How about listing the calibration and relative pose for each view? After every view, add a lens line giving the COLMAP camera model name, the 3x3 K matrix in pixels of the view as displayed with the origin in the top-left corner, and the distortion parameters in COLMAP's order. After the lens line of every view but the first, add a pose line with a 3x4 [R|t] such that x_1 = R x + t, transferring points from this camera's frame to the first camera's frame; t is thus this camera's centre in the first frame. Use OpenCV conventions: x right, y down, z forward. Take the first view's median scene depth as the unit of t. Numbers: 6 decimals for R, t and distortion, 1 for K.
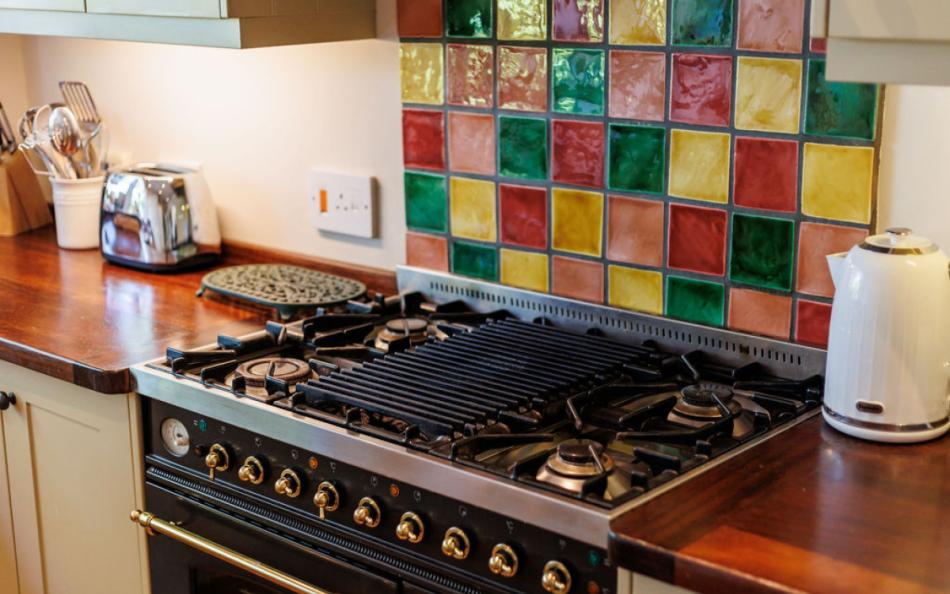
lens RADIAL K [[1397.1, 0, 475.0], [0, 1397.1, 297.0], [0, 0, 1]] dist [0.012857, 0.001952]
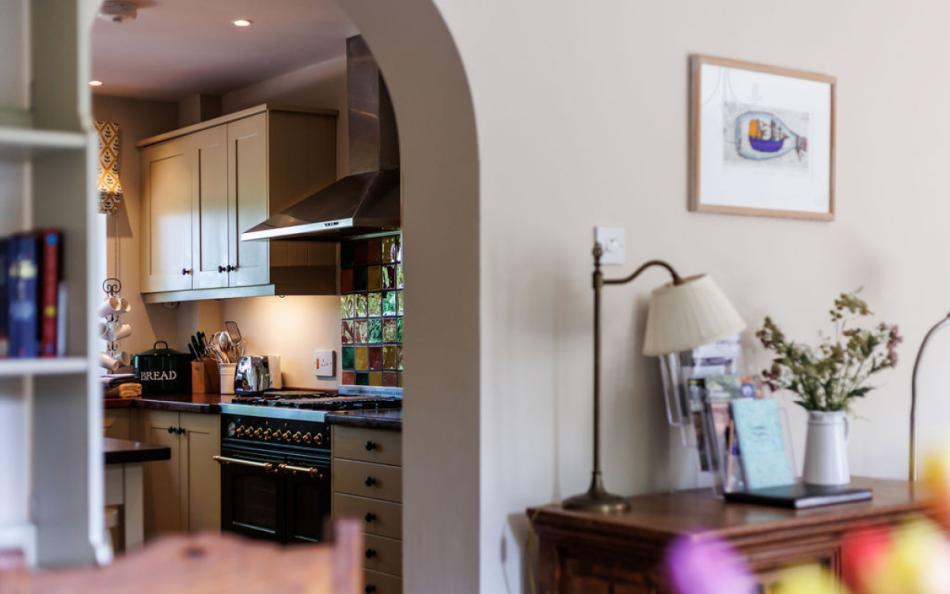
lens RADIAL K [[1397.1, 0, 475.0], [0, 1397.1, 297.0], [0, 0, 1]] dist [0.012857, 0.001952]
pose [[0.976619, -0.006858, -0.214868, 0.713573], [-0.051115, 0.963420, -0.263075, 0.465689], [0.208812, 0.267907, 0.940544, -1.308031]]
